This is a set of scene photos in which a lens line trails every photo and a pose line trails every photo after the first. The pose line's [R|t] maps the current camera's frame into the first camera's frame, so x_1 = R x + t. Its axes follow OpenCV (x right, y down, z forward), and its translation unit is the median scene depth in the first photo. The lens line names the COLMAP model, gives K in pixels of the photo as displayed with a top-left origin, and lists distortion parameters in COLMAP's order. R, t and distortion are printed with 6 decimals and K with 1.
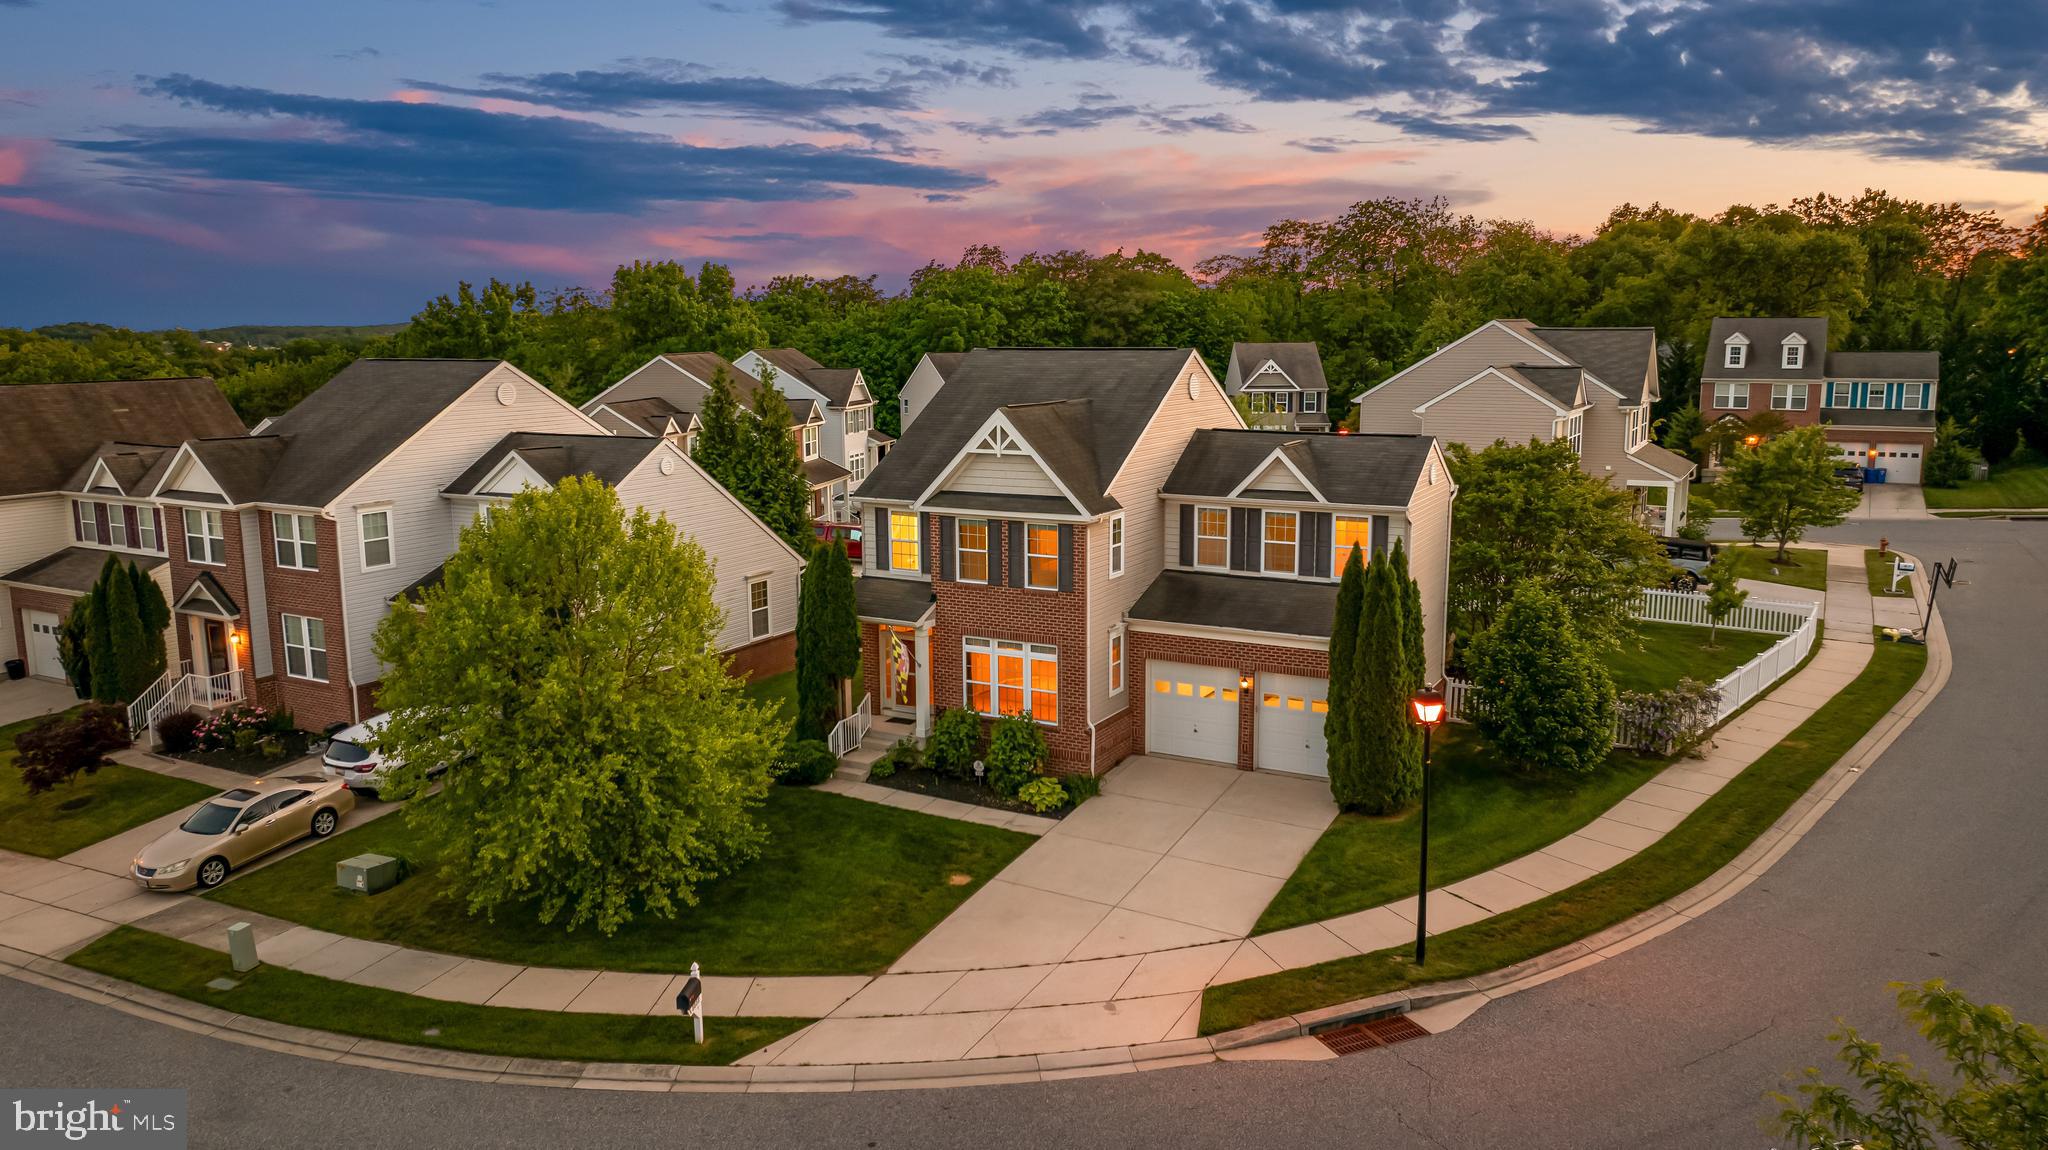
lens RADIAL K [[1435.0, 0, 1024.0], [0, 1435.0, 575.0], [0, 0, 1]] dist [-0.018491, 0.000940]
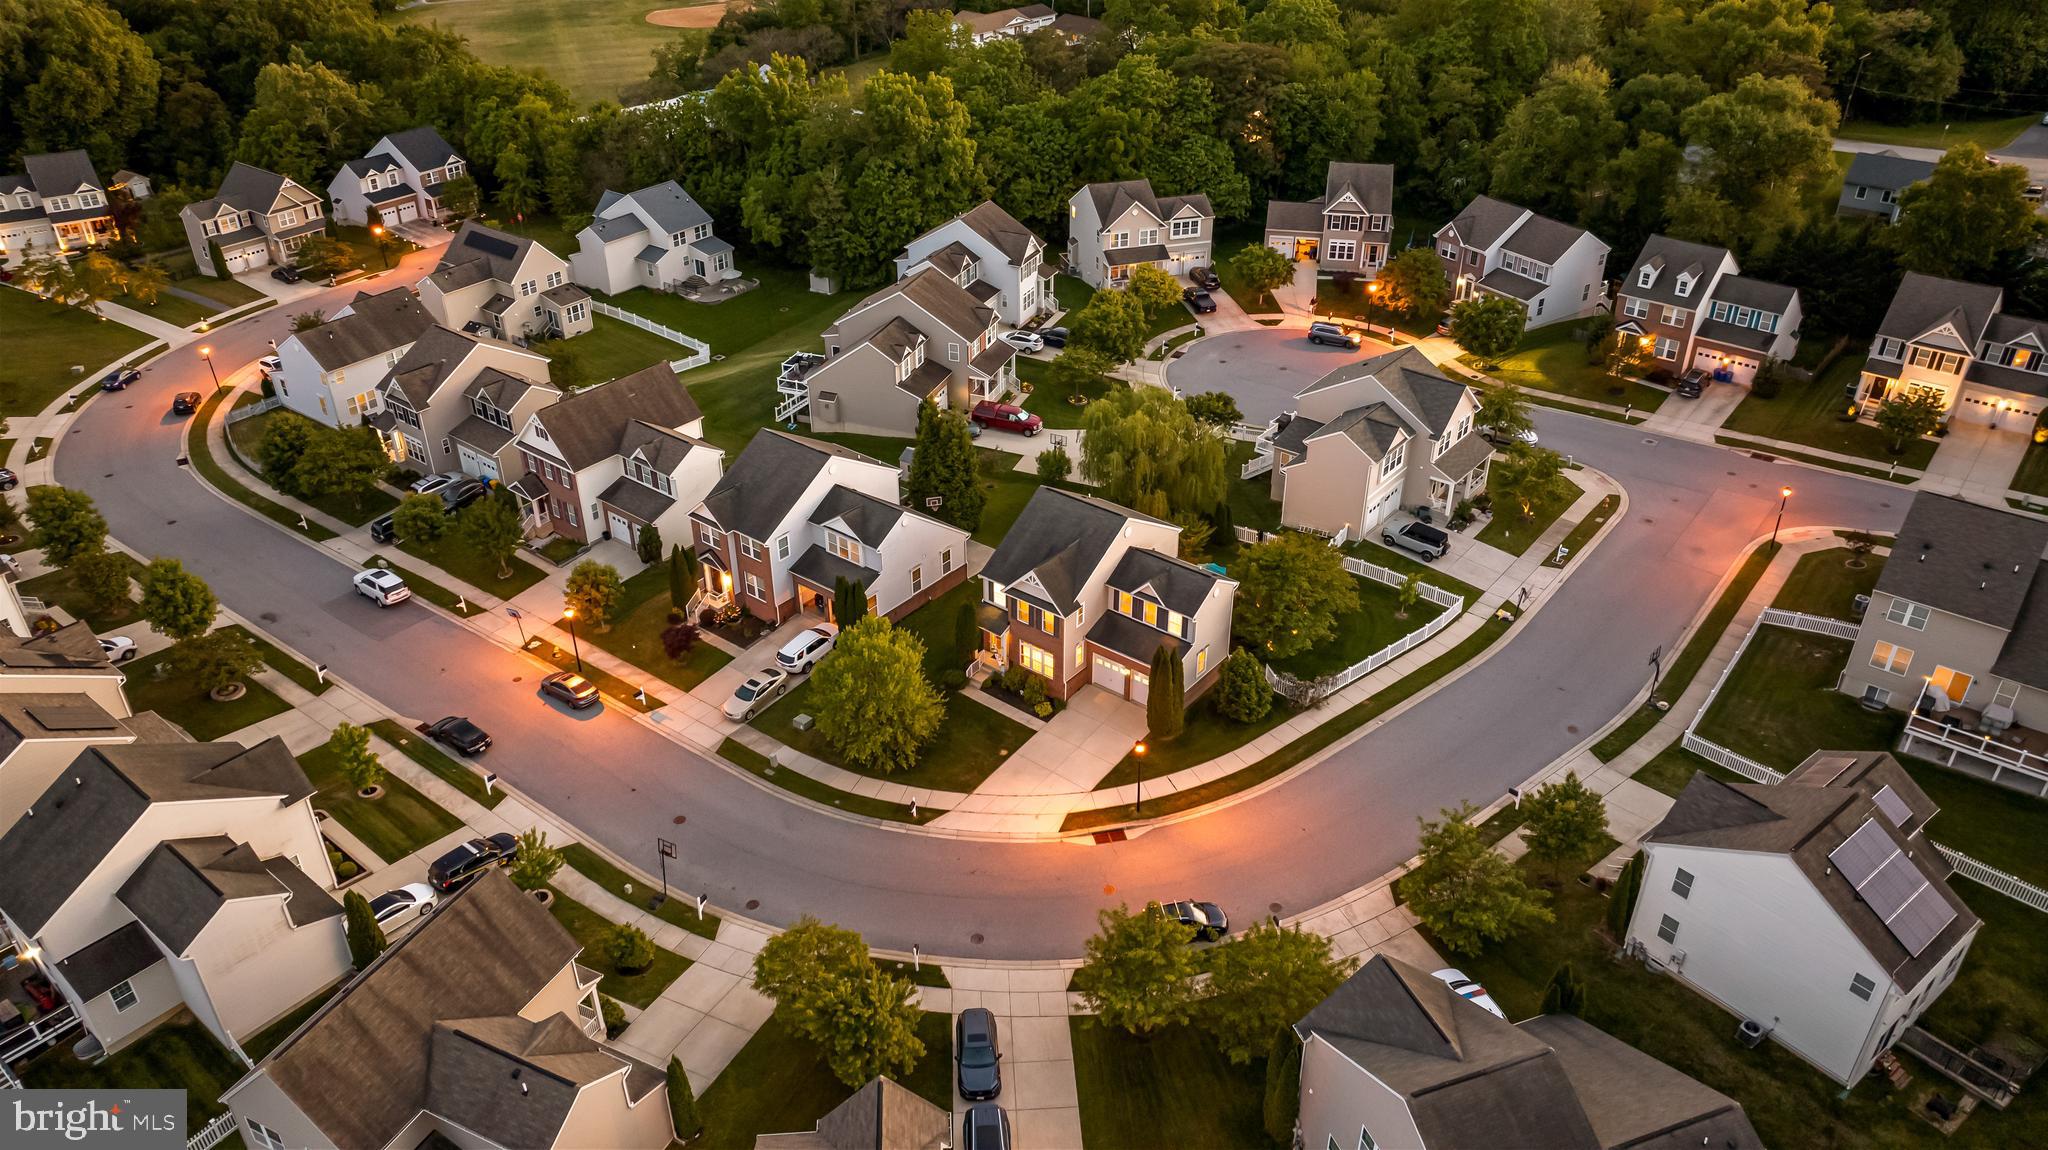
lens RADIAL K [[1435.0, 0, 1024.0], [0, 1435.0, 575.0], [0, 0, 1]] dist [-0.018491, 0.000940]
pose [[0.985935, 0.090011, -0.140823, 0.317739], [-0.031193, 0.926883, 0.374052, -1.031251], [0.164195, -0.364398, 0.916654, -1.300070]]
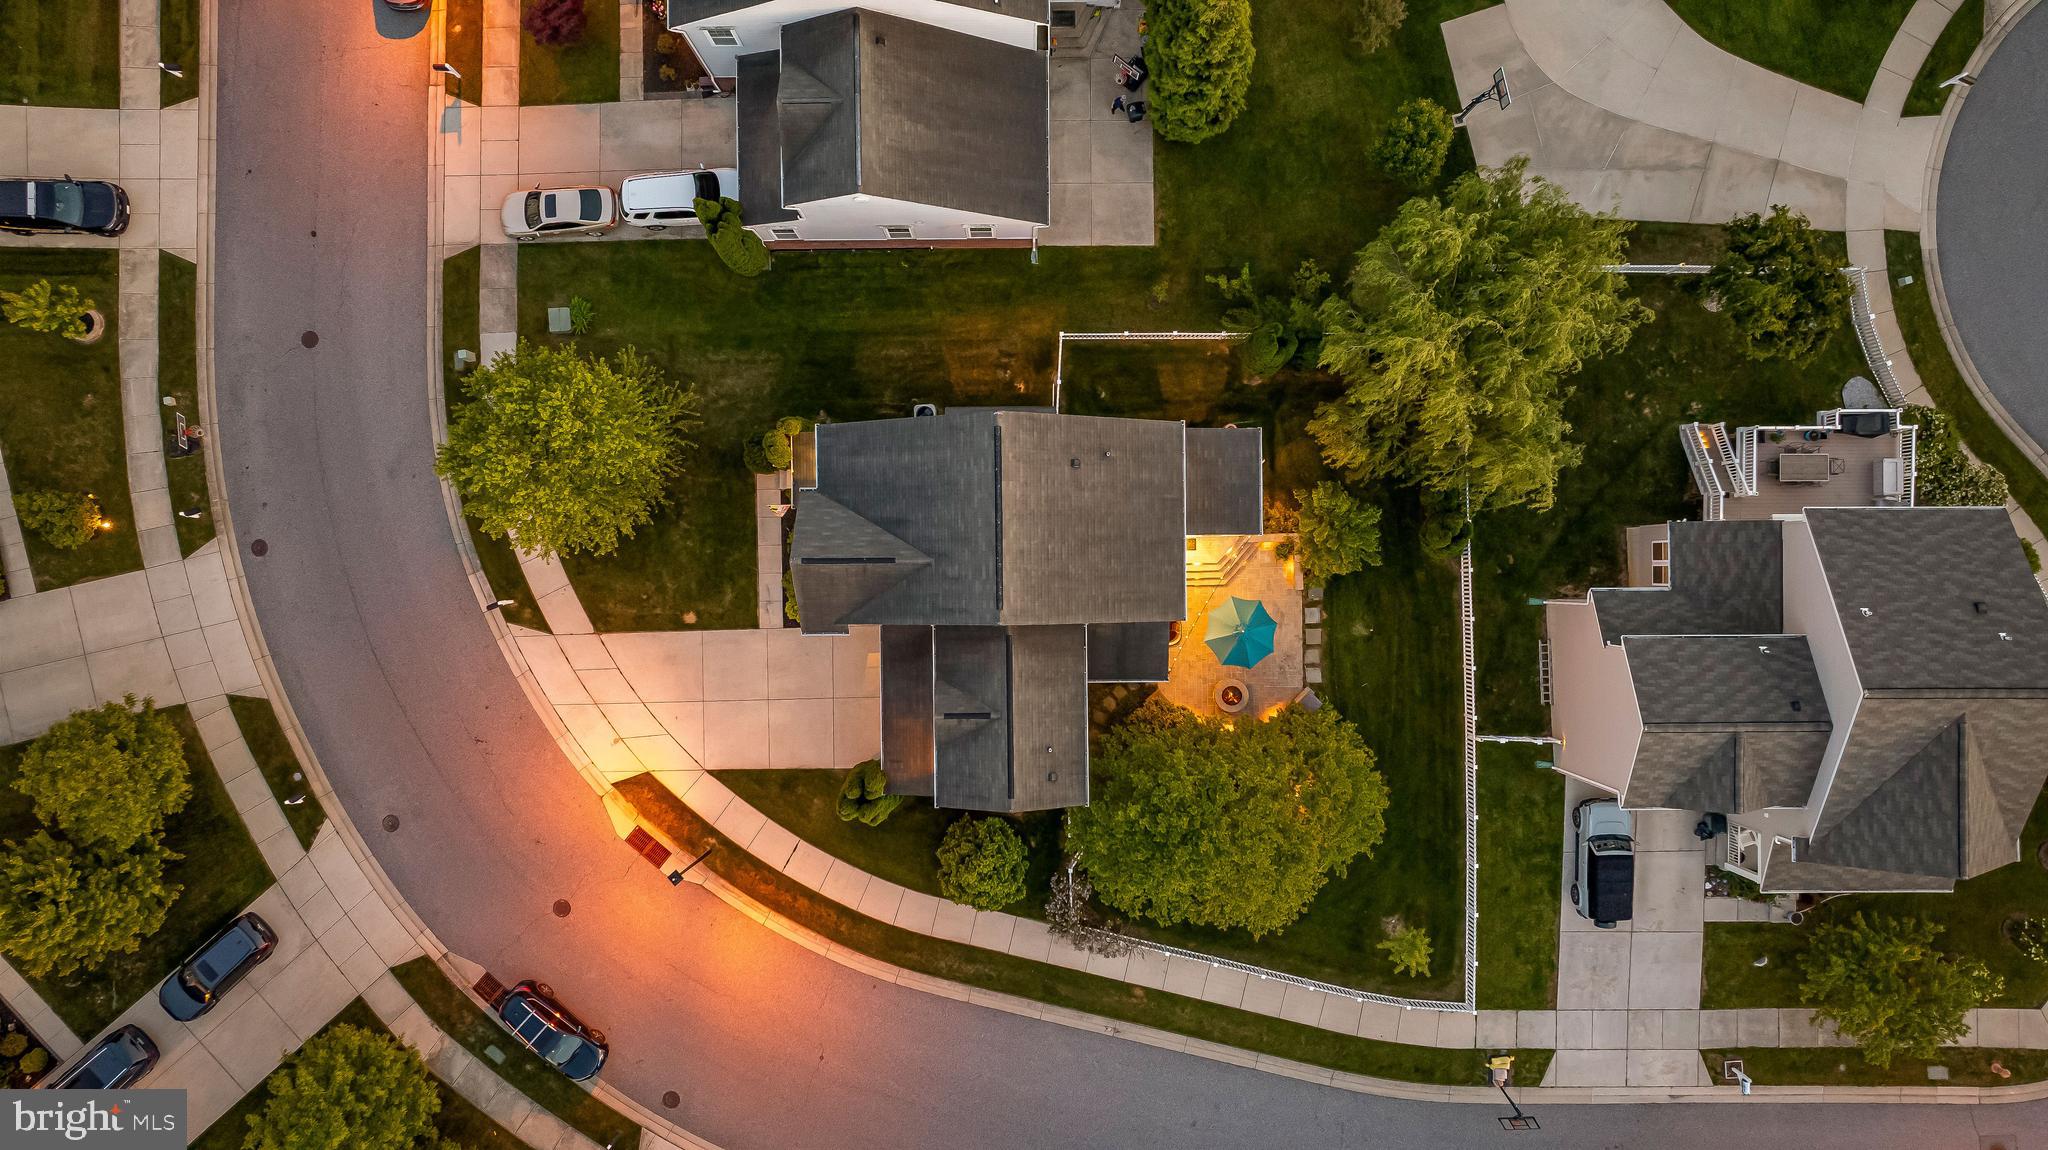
lens RADIAL K [[1435.0, 0, 1024.0], [0, 1435.0, 575.0], [0, 0, 1]] dist [-0.018491, 0.000940]
pose [[0.491524, 0.870846, 0.005625, 0.097087], [-0.162918, 0.085606, 0.982919, -1.494557], [0.855489, -0.484045, 0.183954, 0.905012]]
